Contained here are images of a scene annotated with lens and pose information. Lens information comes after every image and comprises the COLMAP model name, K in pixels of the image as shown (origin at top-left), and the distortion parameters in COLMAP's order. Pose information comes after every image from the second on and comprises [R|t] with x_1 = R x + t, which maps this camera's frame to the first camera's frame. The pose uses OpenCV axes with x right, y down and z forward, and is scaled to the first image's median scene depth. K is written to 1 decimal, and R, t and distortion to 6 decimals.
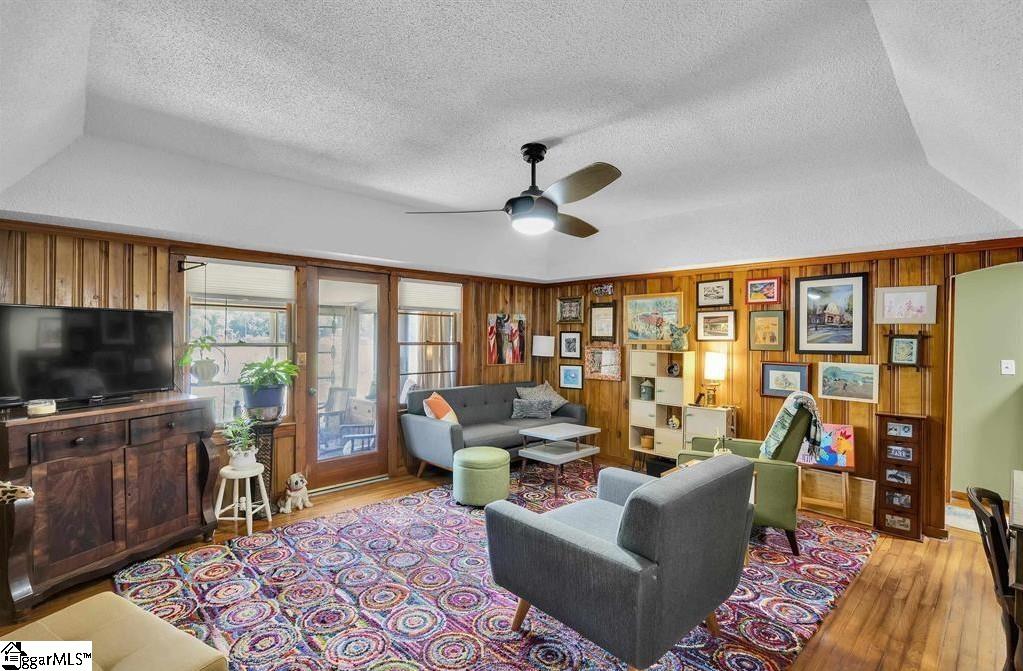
lens RADIAL K [[468.5, 0, 515.7], [0, 468.5, 338.0], [0, 0, 1]] dist [-0.005112, 0.002813]
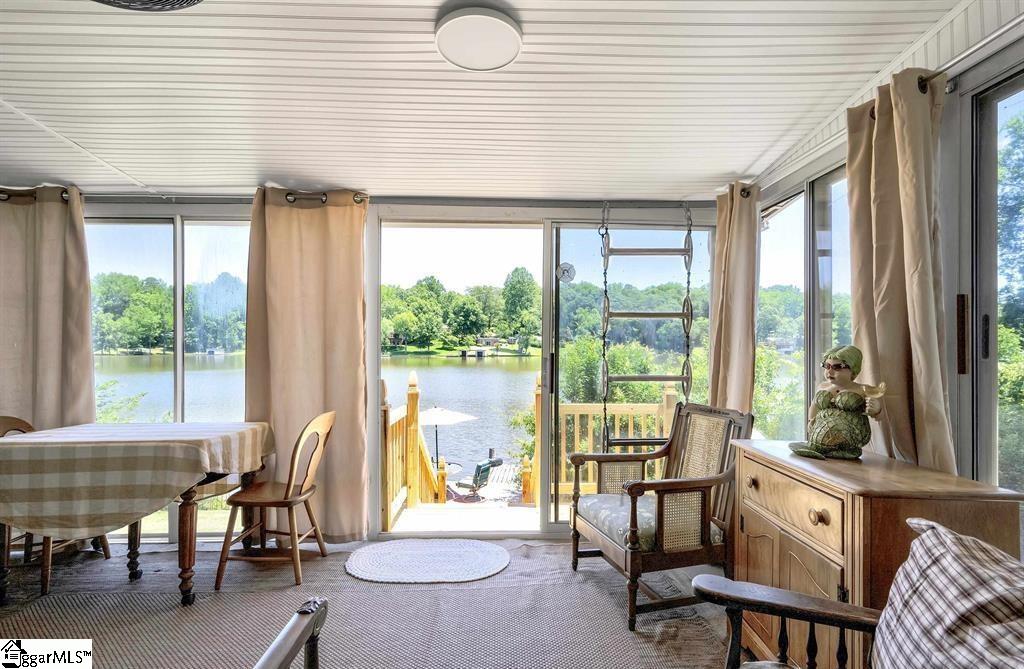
lens RADIAL K [[504.6, 0, 509.6], [0, 504.6, 343.3], [0, 0, 1]] dist [0.002448, 0.000340]
pose [[0.732838, -0.015882, -0.680218, -0.325835], [0.008968, 0.999866, -0.013684, 0.090784], [0.680344, 0.003929, 0.732882, 0.909837]]
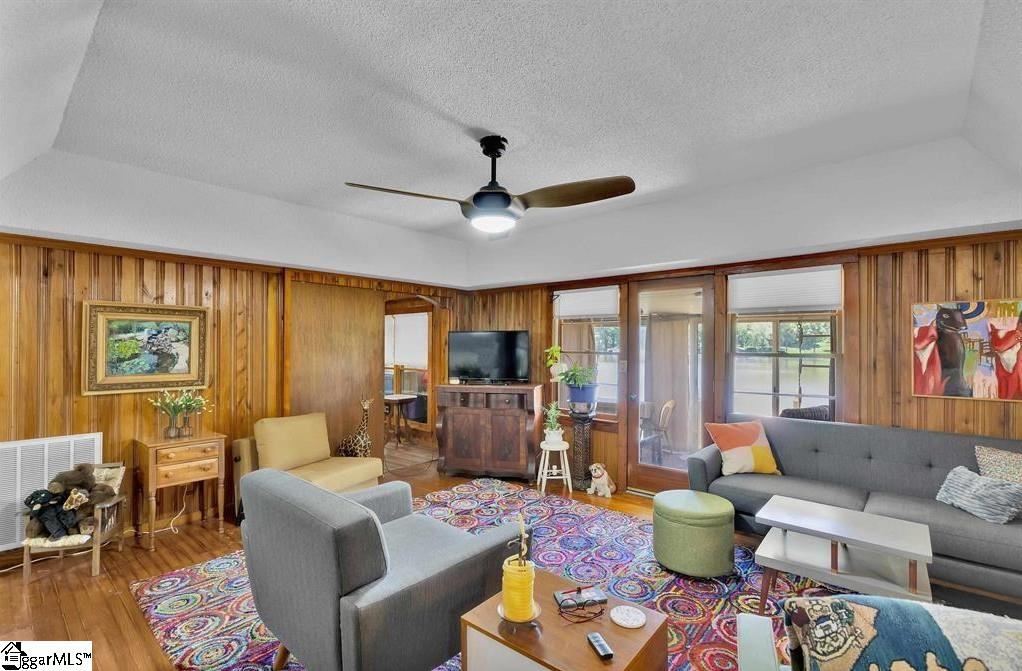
lens RADIAL K [[468.0, 0, 509.3], [0, 468.0, 343.8], [0, 0, 1]] dist [-0.005112, 0.002813]
pose [[0.078087, -0.013815, -0.996851, 0.559520], [-0.004580, 0.999888, -0.014216, 0.006871], [0.996936, 0.005676, 0.078015, 0.564414]]
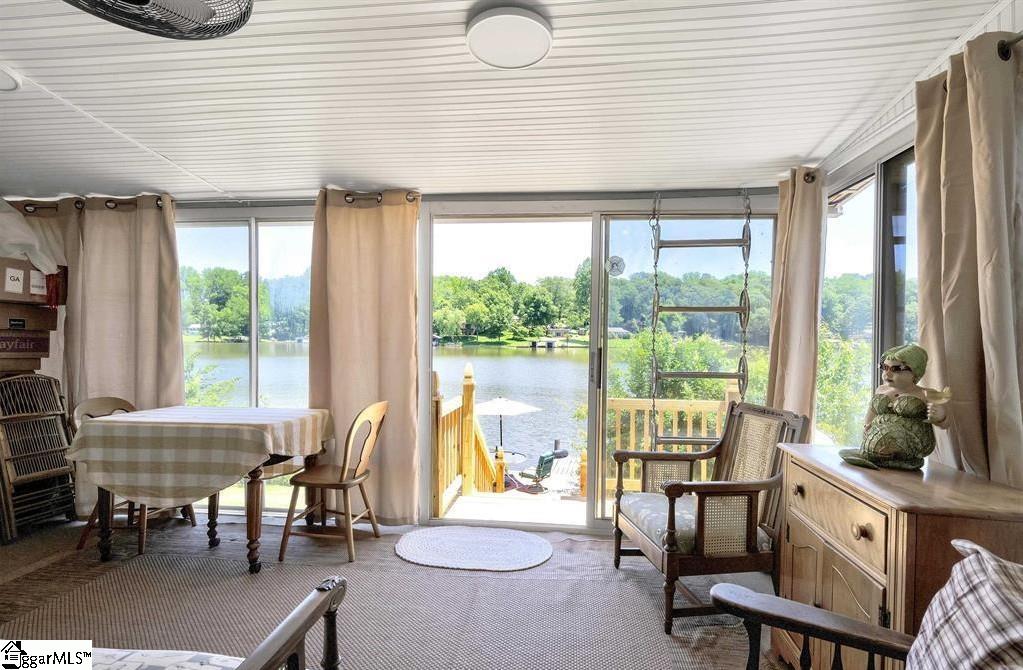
lens RADIAL K [[504.1, 0, 506.1], [0, 504.1, 340.6], [0, 0, 1]] dist [0.002448, 0.000340]
pose [[0.626065, -0.000734, -0.779771, -0.300997], [-0.000545, 0.999999, -0.001379, 0.086885], [0.779771, 0.001288, 0.626064, 0.930226]]
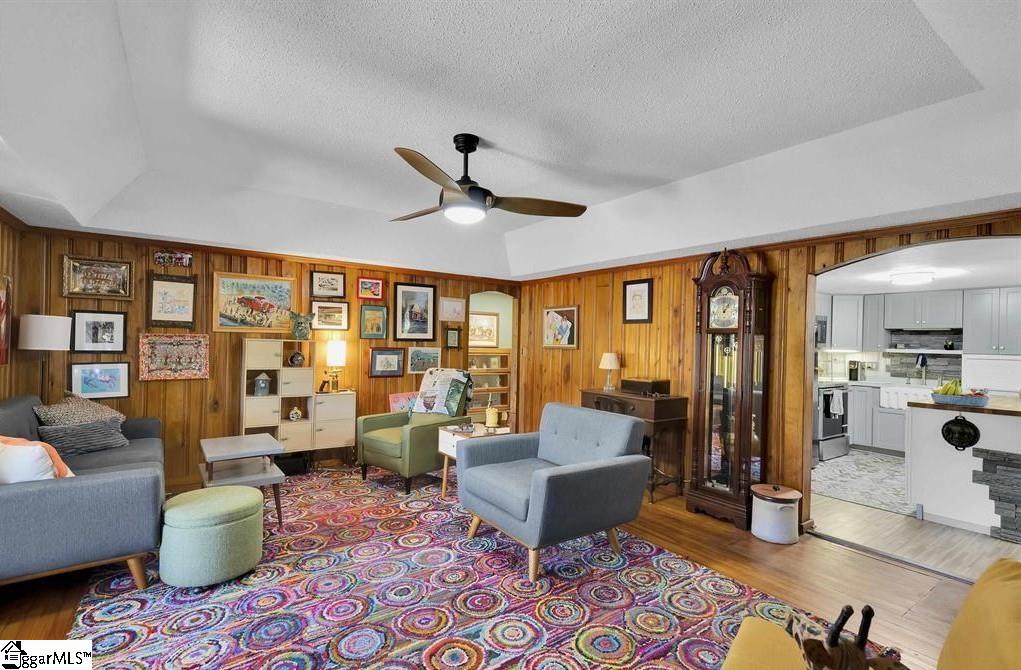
lens RADIAL K [[467.6, 0, 512.7], [0, 467.6, 338.7], [0, 0, 1]] dist [-0.005112, 0.002813]
pose [[0.158478, -0.003289, 0.987357, -0.556506], [-0.019649, 0.999786, 0.006484, 0.011188], [-0.987167, -0.020428, 0.158379, 0.431499]]
